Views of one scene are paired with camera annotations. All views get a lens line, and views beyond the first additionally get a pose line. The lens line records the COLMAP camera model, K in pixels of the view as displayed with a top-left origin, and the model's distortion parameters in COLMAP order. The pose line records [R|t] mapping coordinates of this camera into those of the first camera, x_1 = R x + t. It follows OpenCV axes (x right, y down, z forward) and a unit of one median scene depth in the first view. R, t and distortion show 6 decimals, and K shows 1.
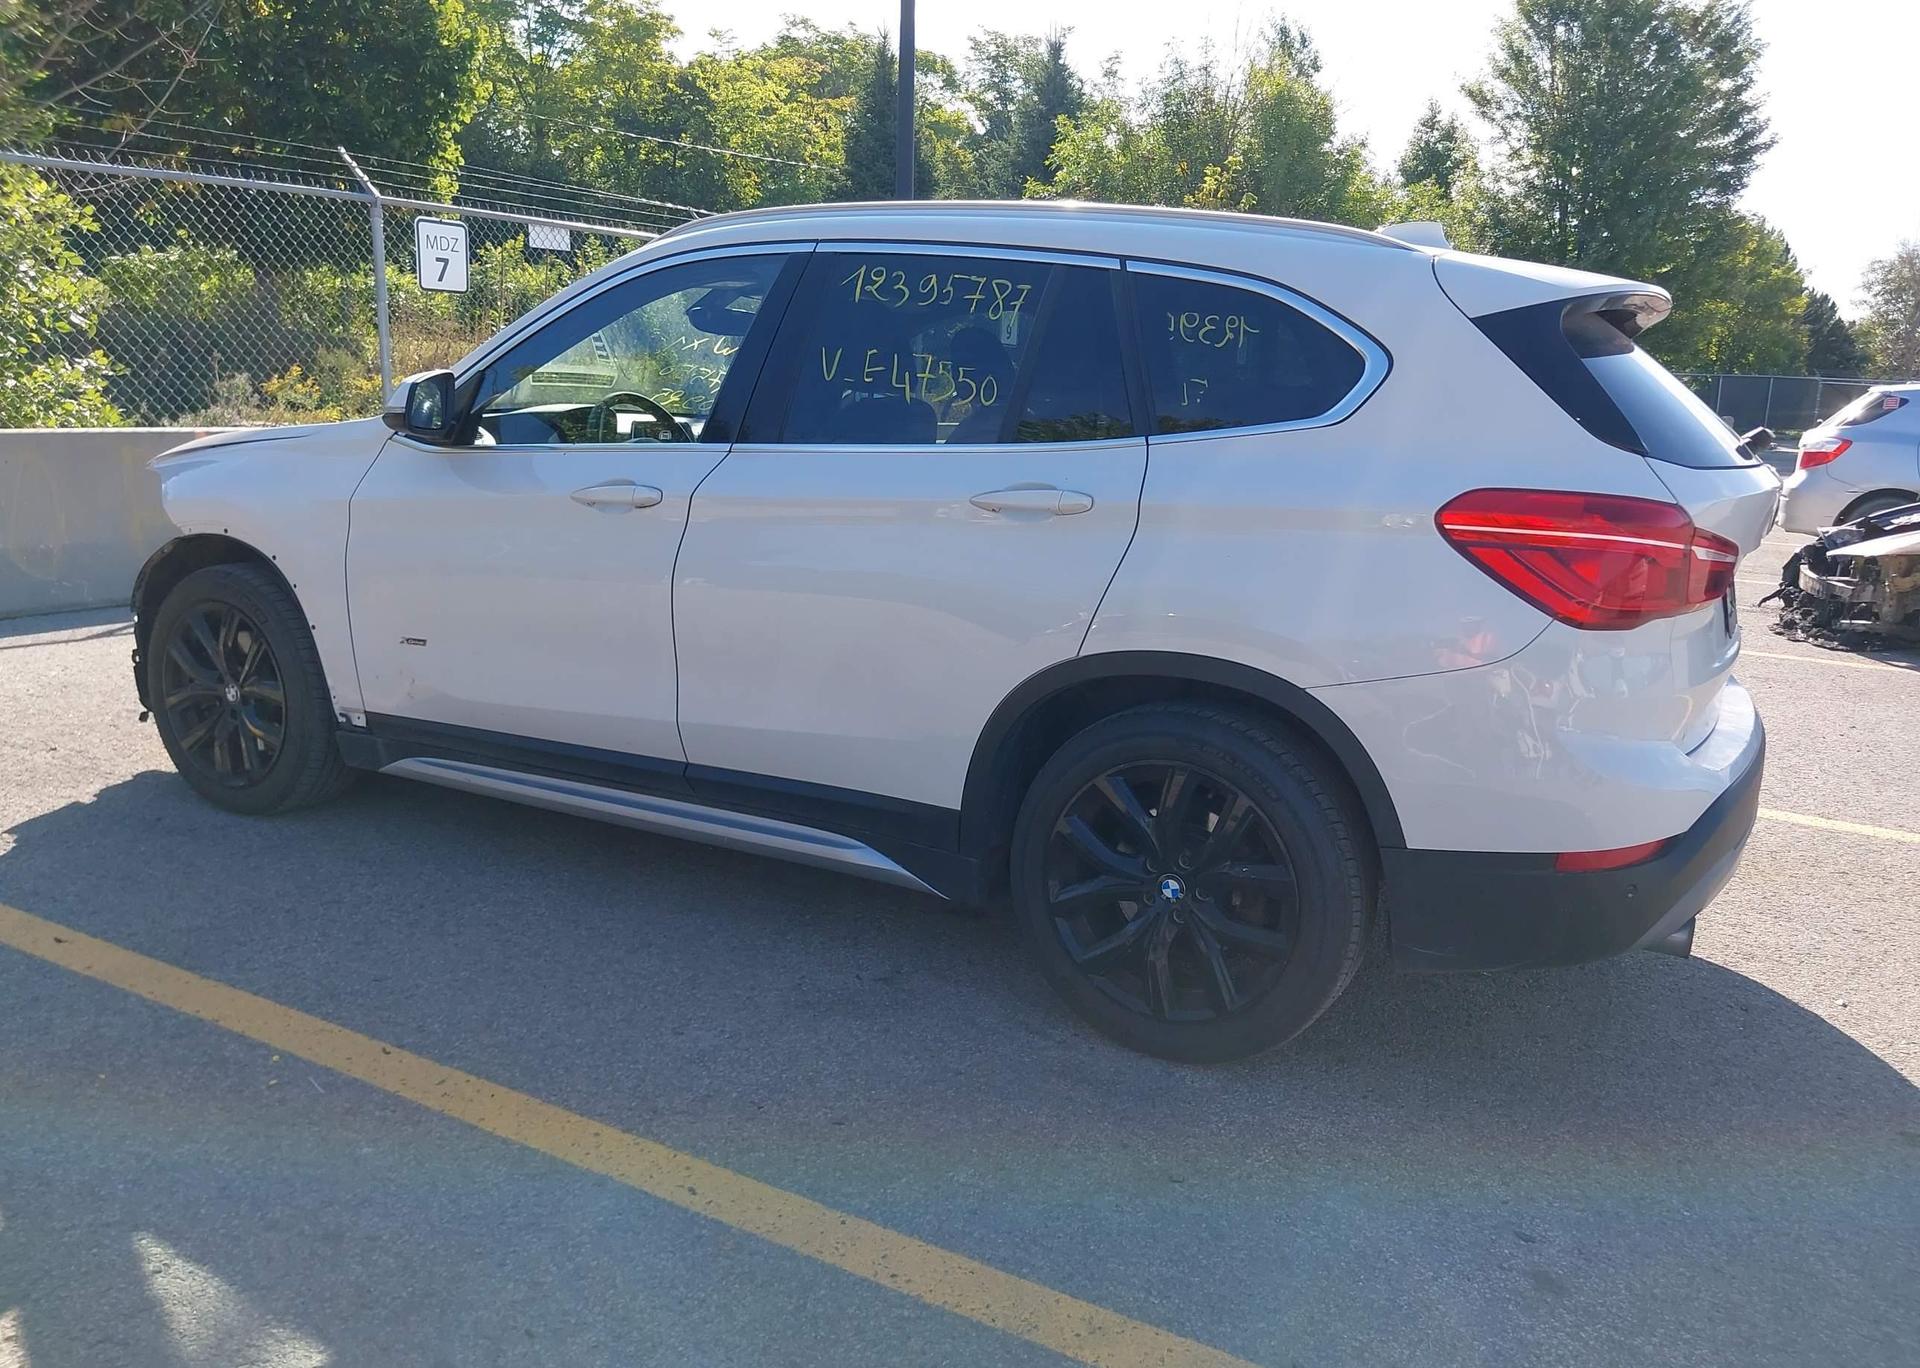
lens RADIAL K [[1519.7, 0, 1003.5], [0, 1519.7, 686.4], [0, 0, 1]] dist [0.004420, -0.007638]
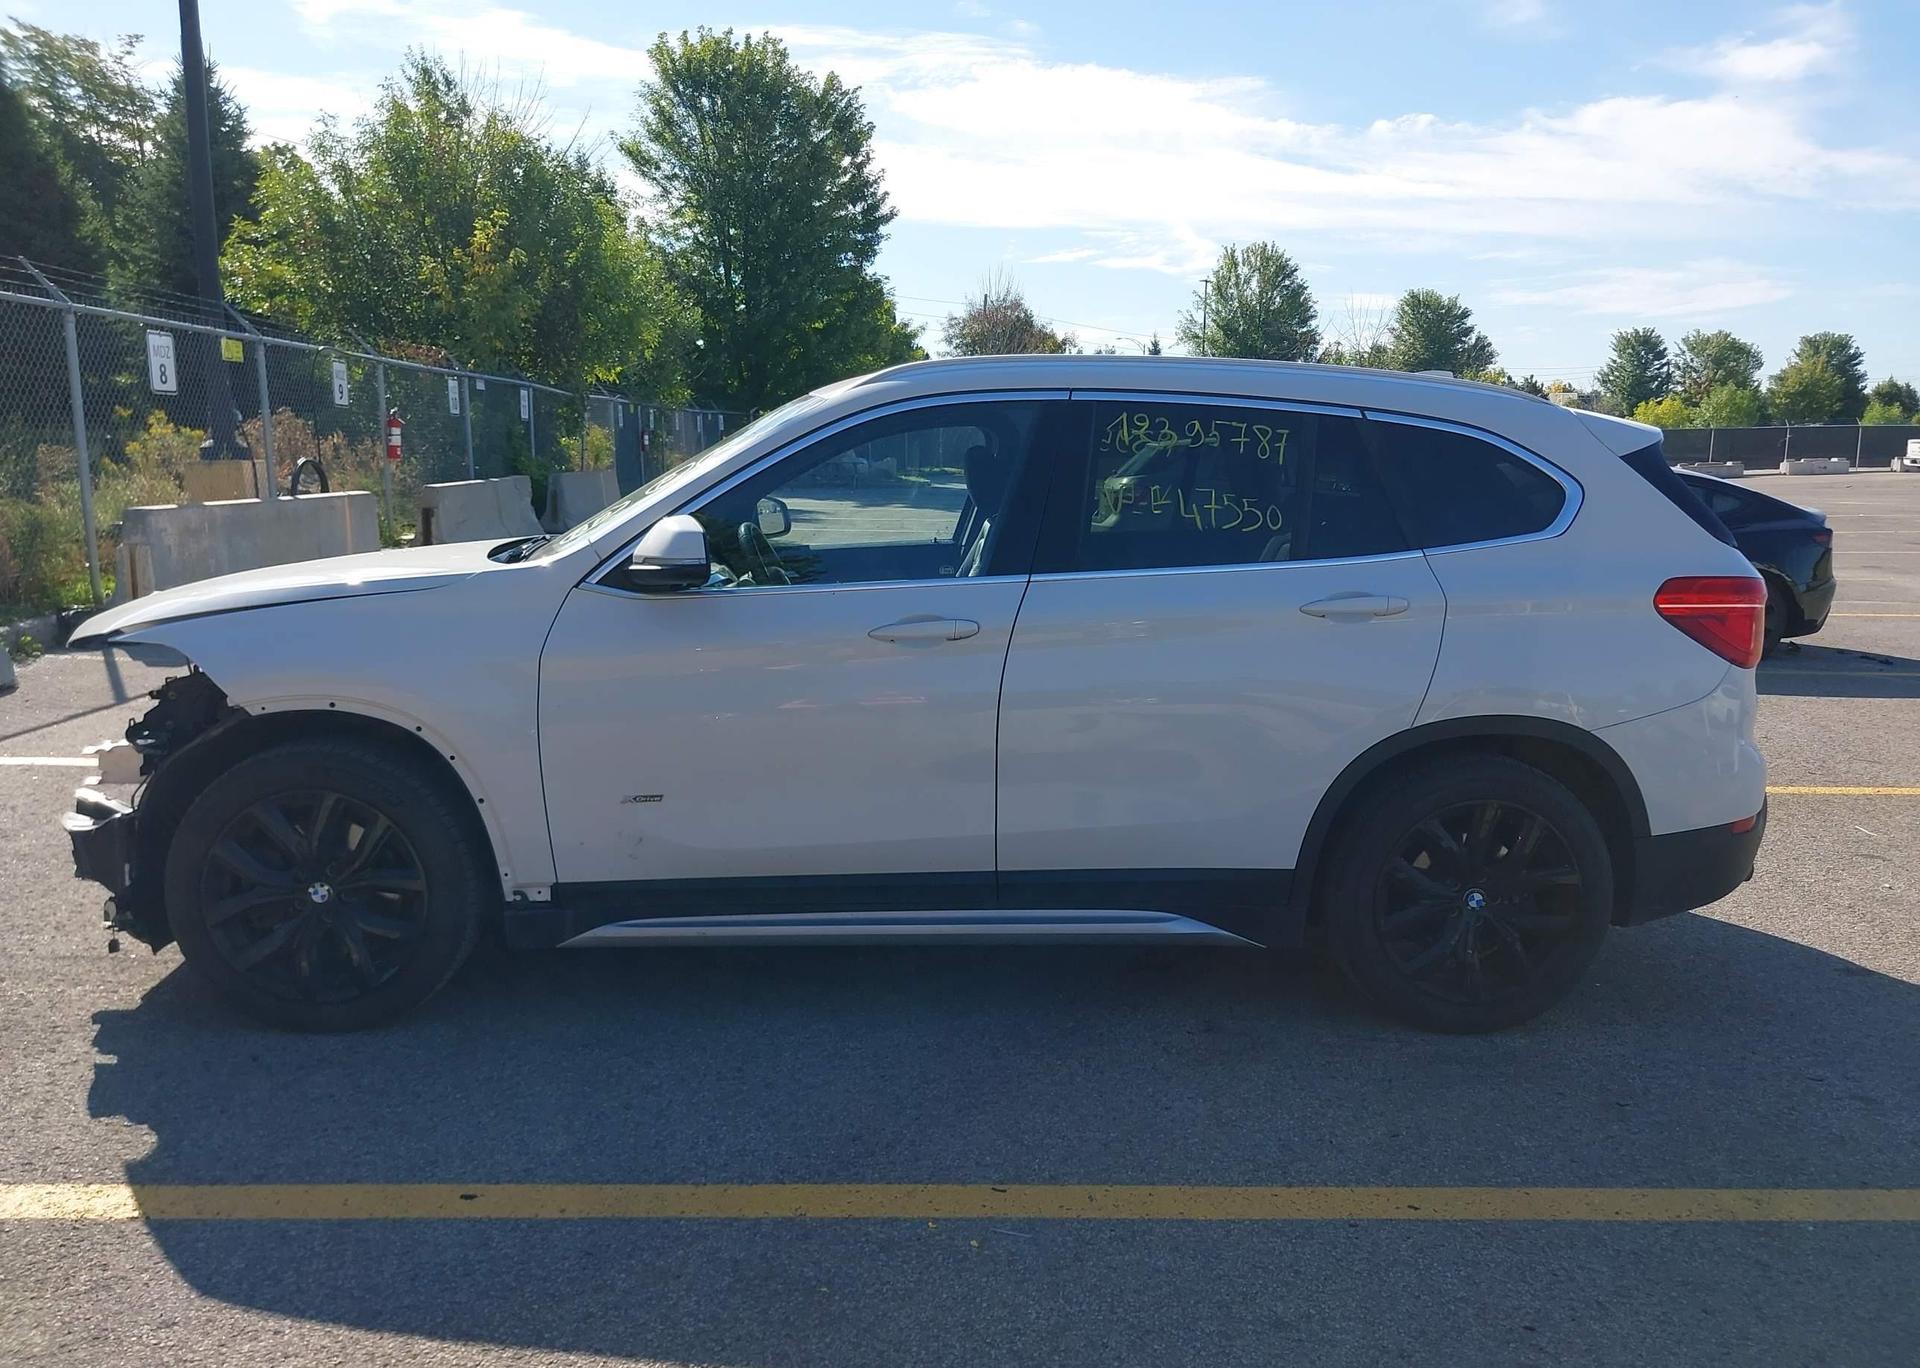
lens RADIAL K [[1523.1, 0, 984.8], [0, 1523.1, 662.6], [0, 0, 1]] dist [0.033052, -0.046127]
pose [[0.847726, -0.097852, 0.521331, -0.128574], [0.118839, 0.992890, -0.006881, -0.015109], [-0.516951, 0.067787, 0.853327, 0.014277]]
